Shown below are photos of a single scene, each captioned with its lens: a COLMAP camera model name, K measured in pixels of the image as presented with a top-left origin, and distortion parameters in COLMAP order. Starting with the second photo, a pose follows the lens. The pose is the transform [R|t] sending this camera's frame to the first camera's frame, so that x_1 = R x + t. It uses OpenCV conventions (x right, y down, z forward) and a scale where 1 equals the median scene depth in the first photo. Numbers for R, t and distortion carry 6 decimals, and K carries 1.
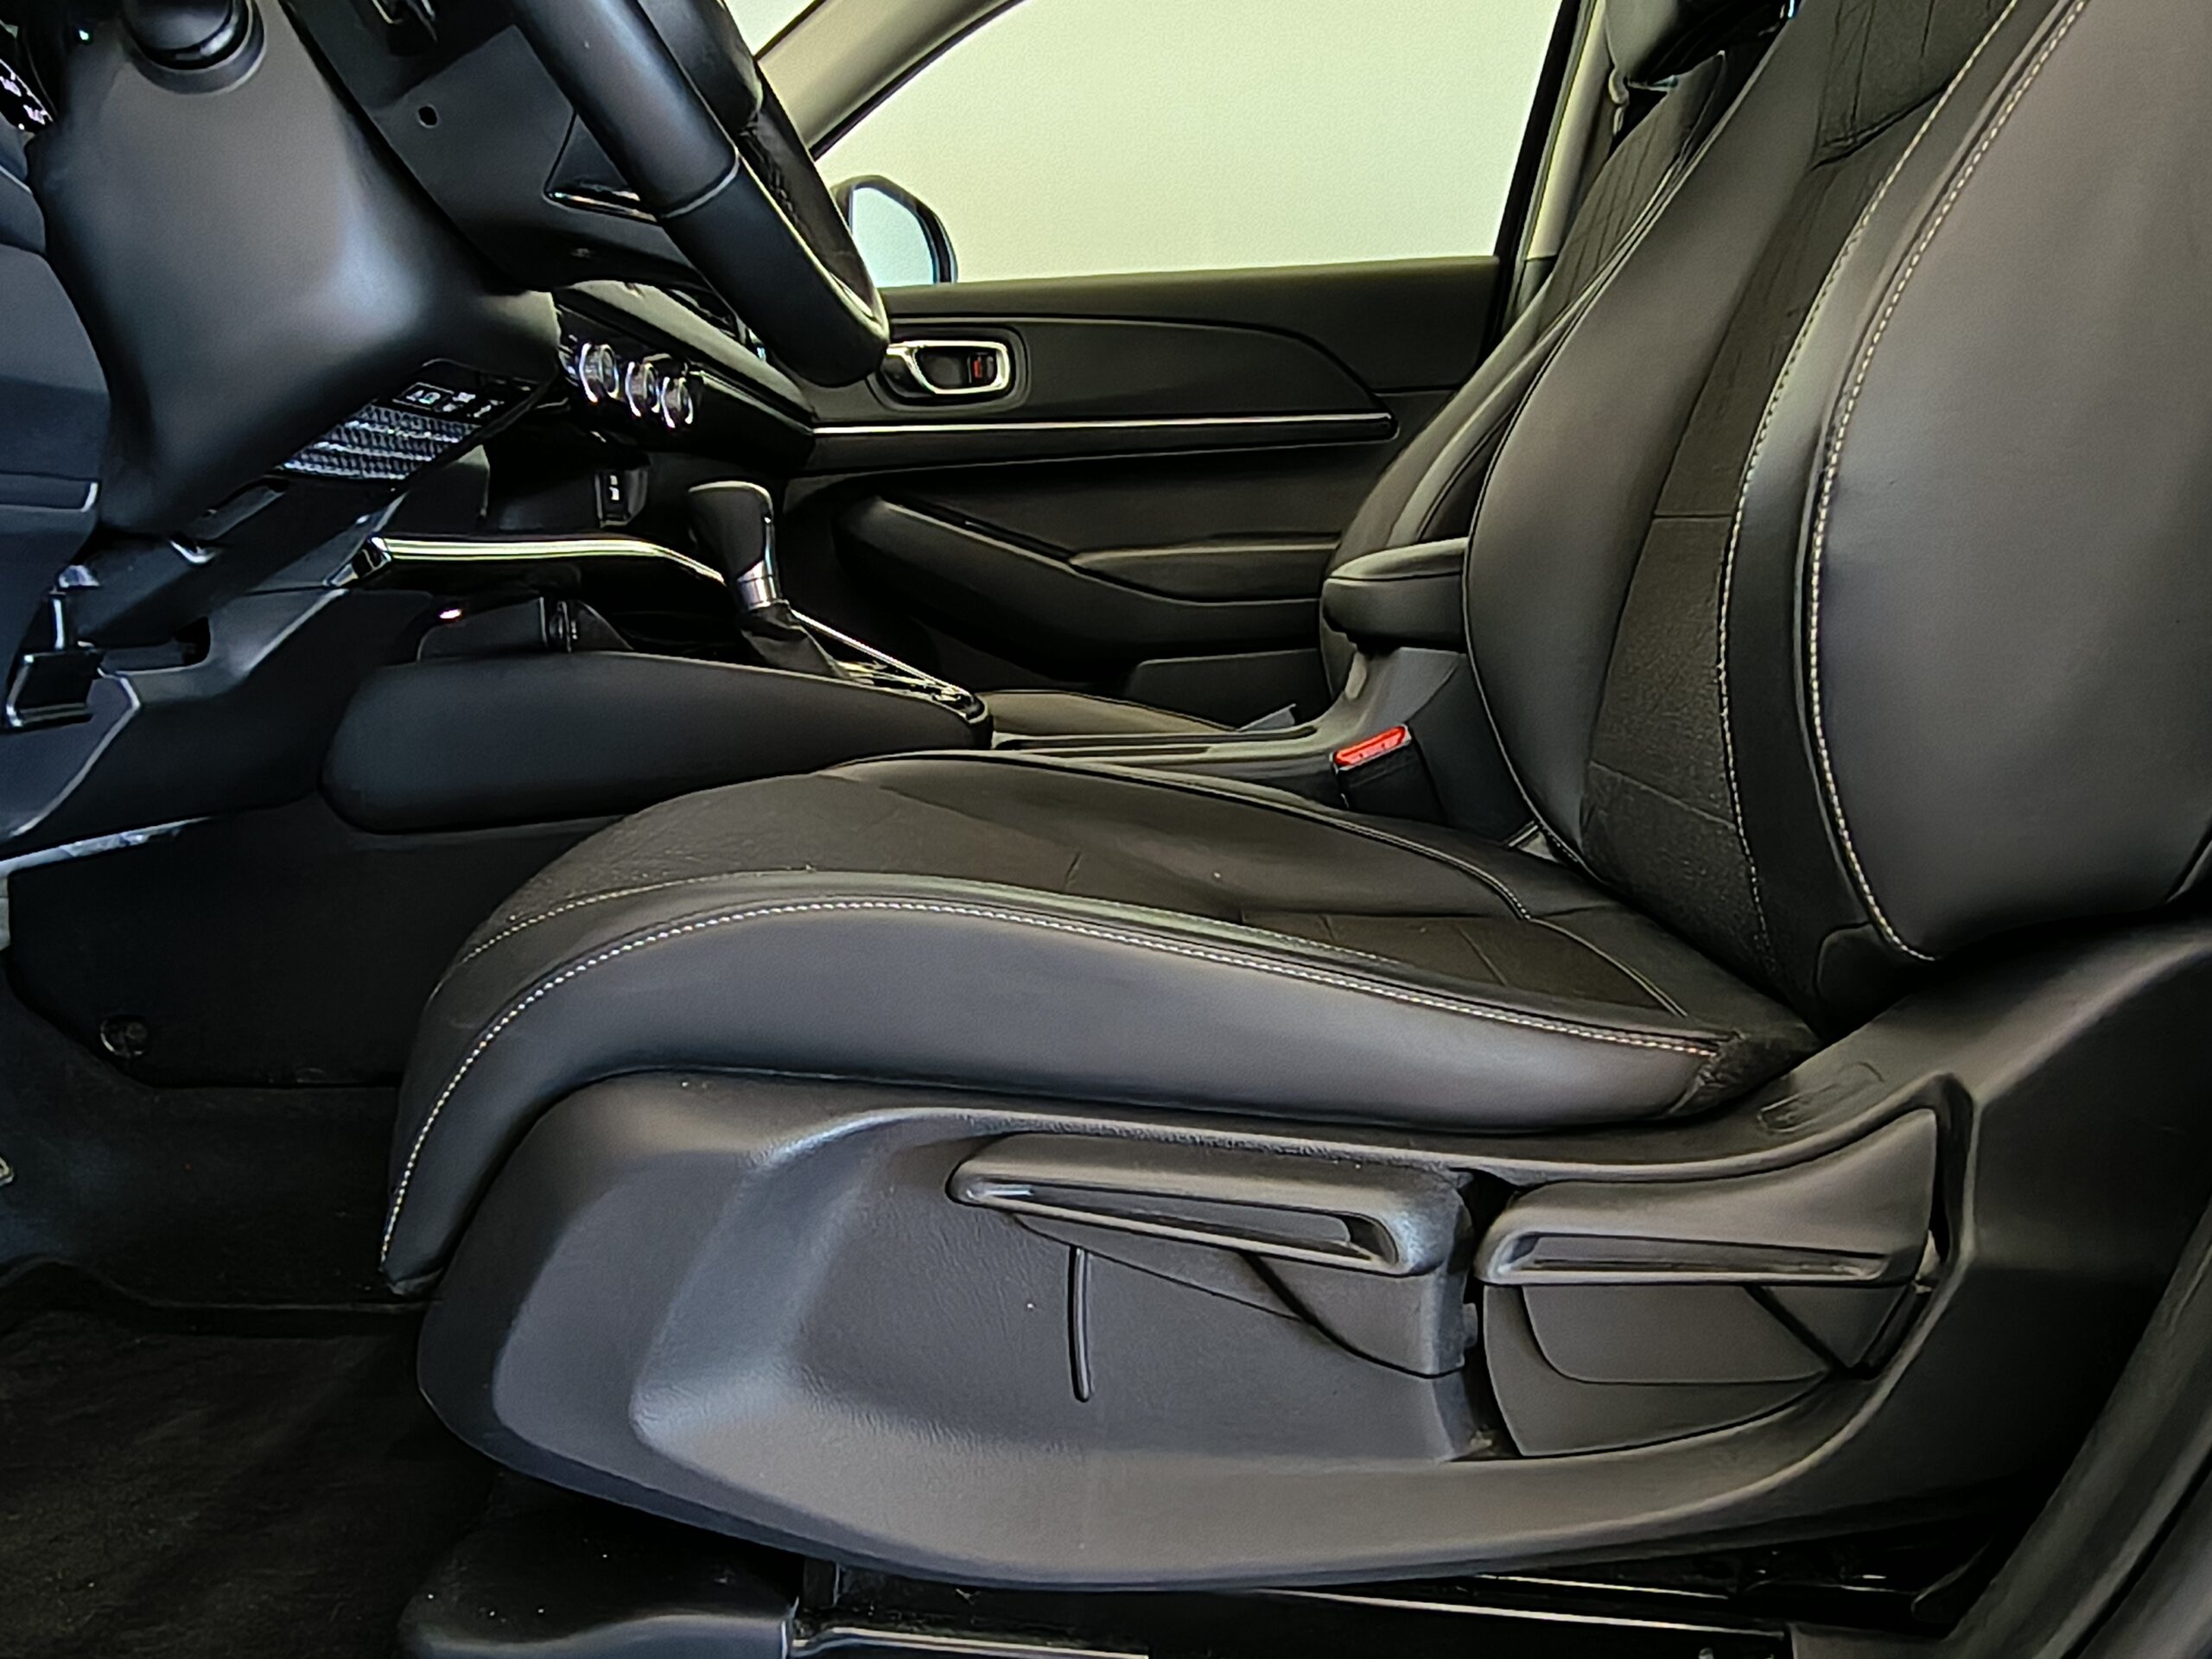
lens RADIAL K [[1454.6, 0, 1100.6], [0, 1454.6, 830.4], [0, 0, 1]] dist [0.004763, -0.007056]
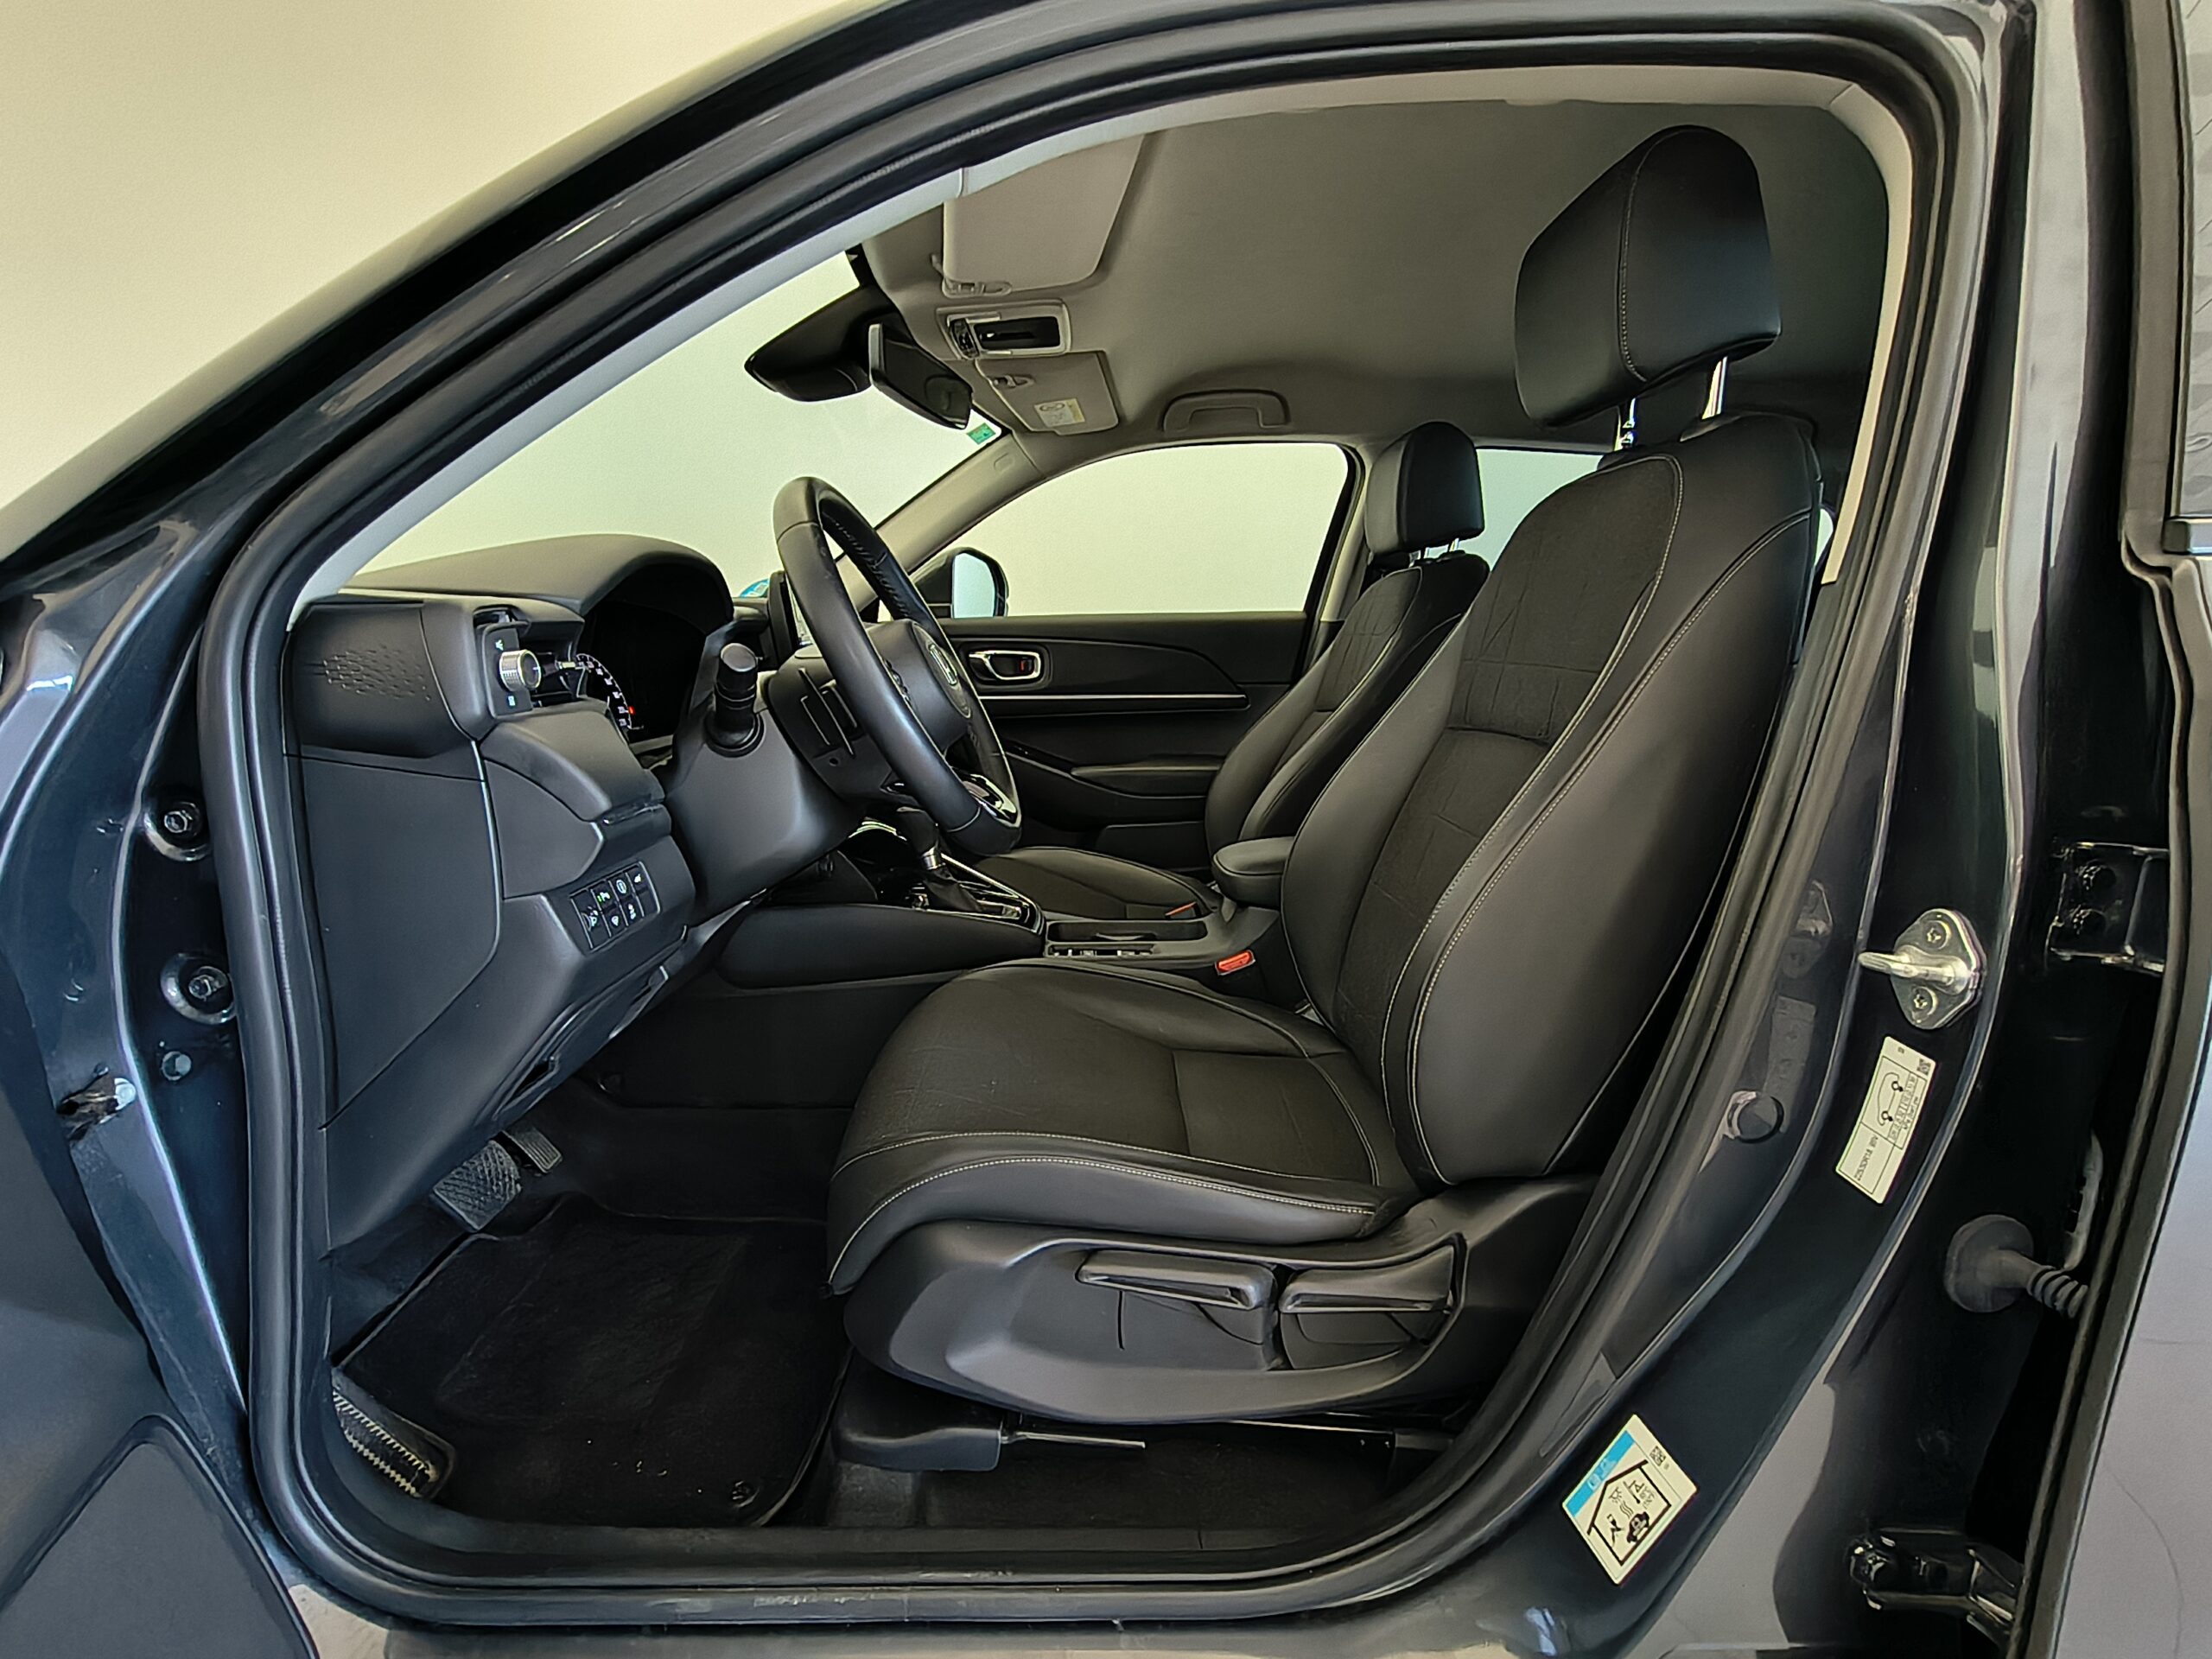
lens RADIAL K [[888.8, 0, 1098.2], [0, 888.8, 833.8], [0, 0, 1]] dist [-0.002014, 0.000135]
pose [[0.998645, 0.022476, 0.046936, -0.149971], [-0.023905, 0.999261, 0.030100, -0.555704], [-0.046224, -0.031182, 0.998444, -0.518466]]
